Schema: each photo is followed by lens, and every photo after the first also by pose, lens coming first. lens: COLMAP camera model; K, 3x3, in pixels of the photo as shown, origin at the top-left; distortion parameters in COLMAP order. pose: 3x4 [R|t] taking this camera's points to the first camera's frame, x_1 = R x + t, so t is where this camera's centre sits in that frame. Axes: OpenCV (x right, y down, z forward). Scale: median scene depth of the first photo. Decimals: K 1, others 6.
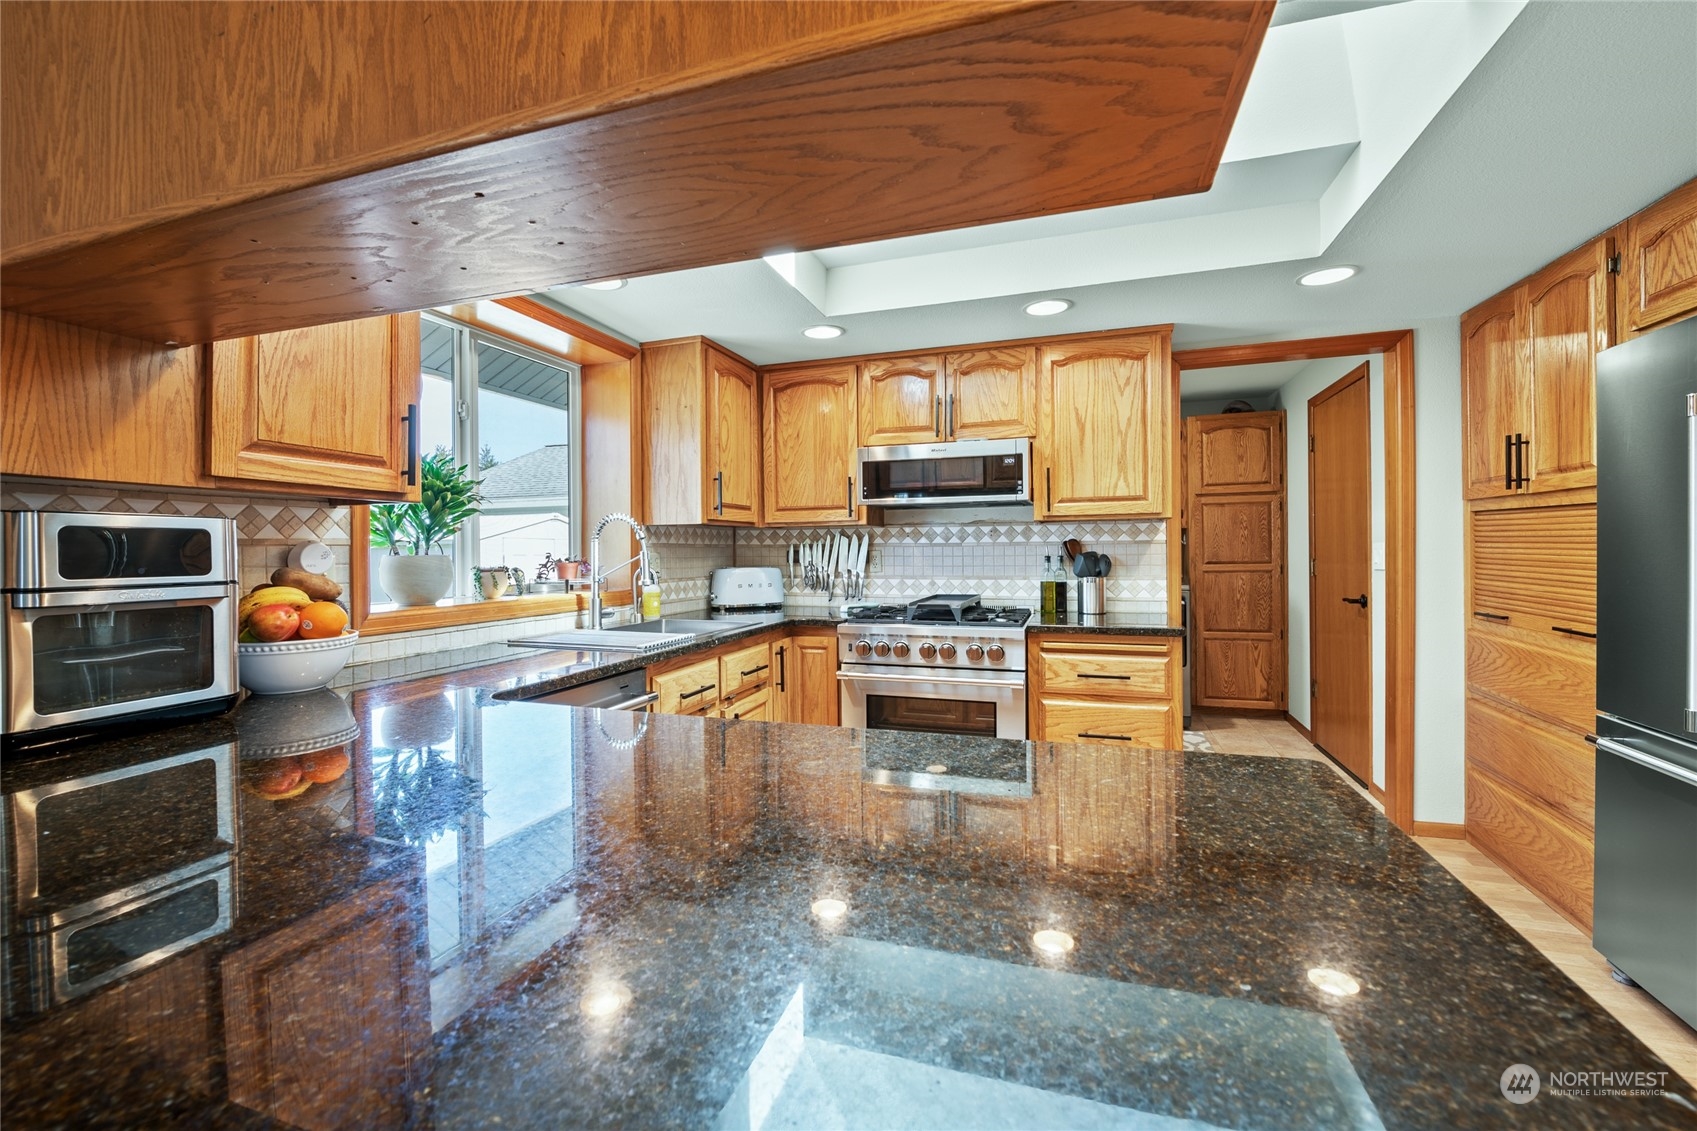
lens RADIAL K [[690.4, 0, 848.5], [0, 690.4, 559.2], [0, 0, 1]] dist [-0.003500, -0.004726]
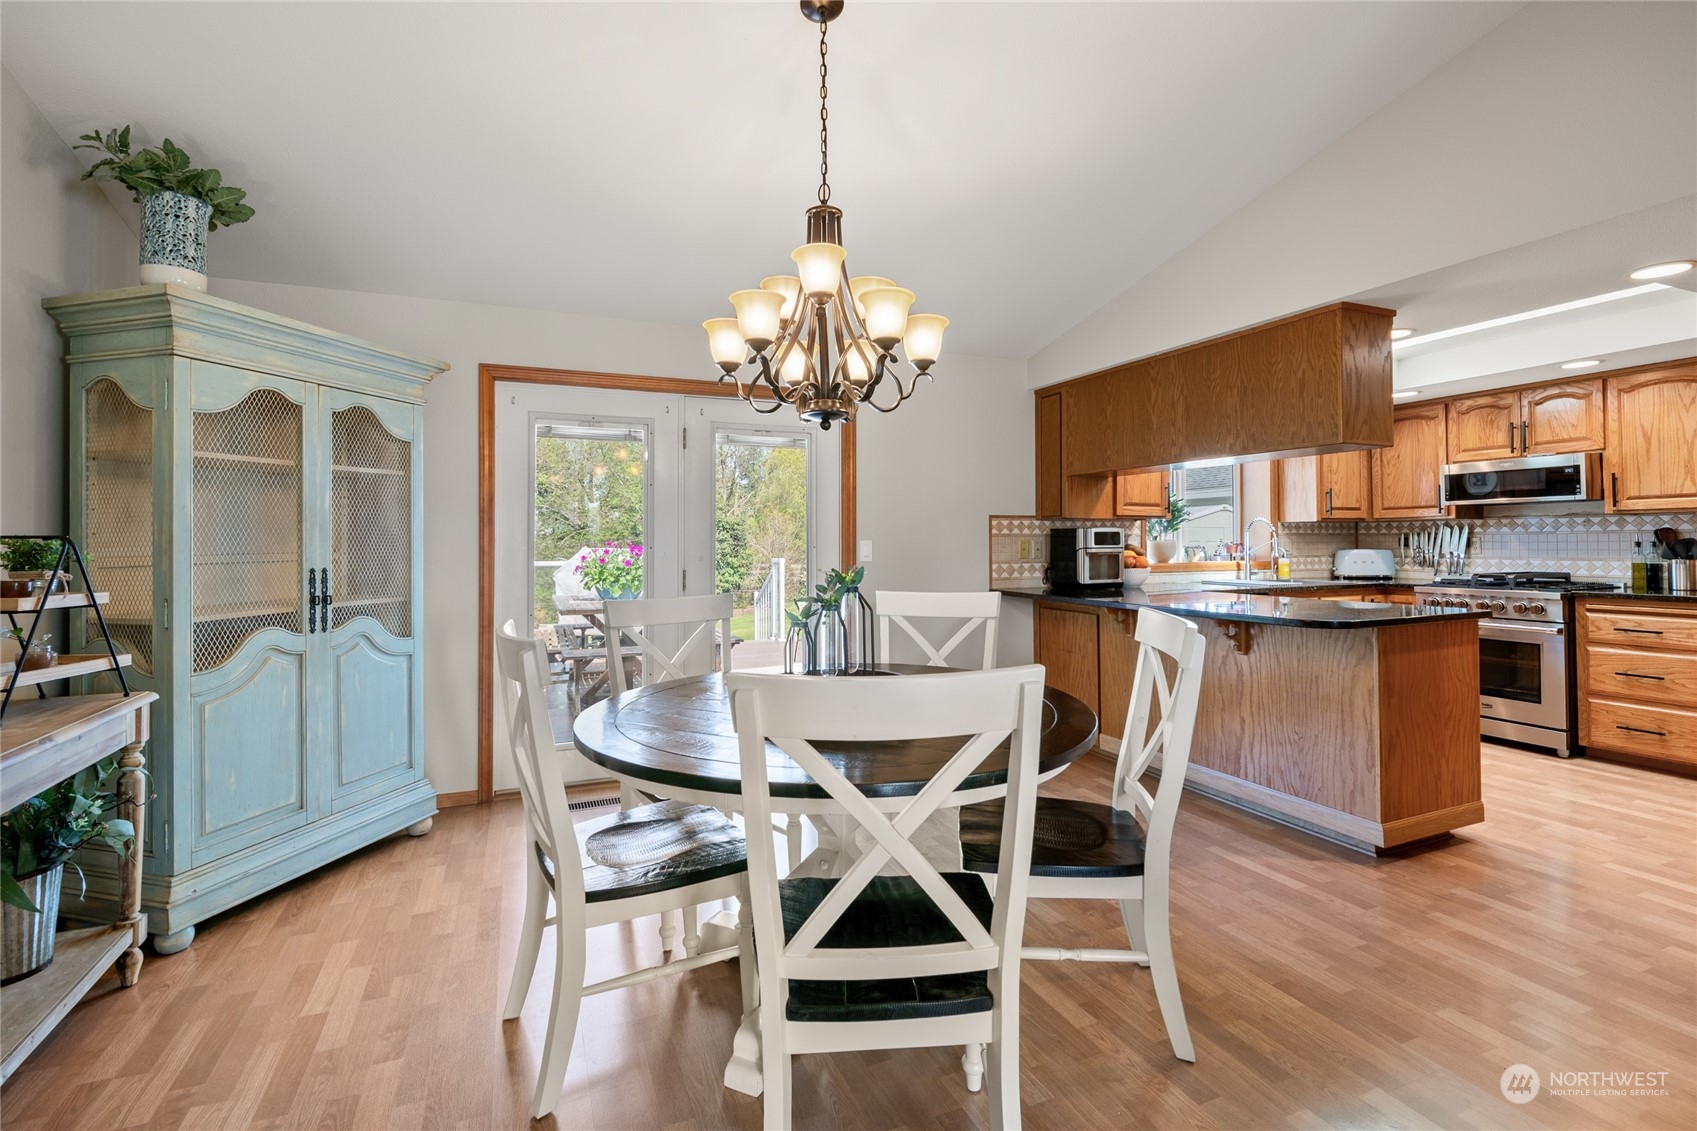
lens RADIAL K [[780.4, 0, 857.9], [0, 780.4, 530.5], [0, 0, 1]] dist [-0.001093, -0.000100]
pose [[0.665547, -0.008032, -0.746312, 0.407603], [-0.007999, 0.999808, -0.017894, 0.011211], [0.746313, 0.017879, 0.665355, -0.953565]]
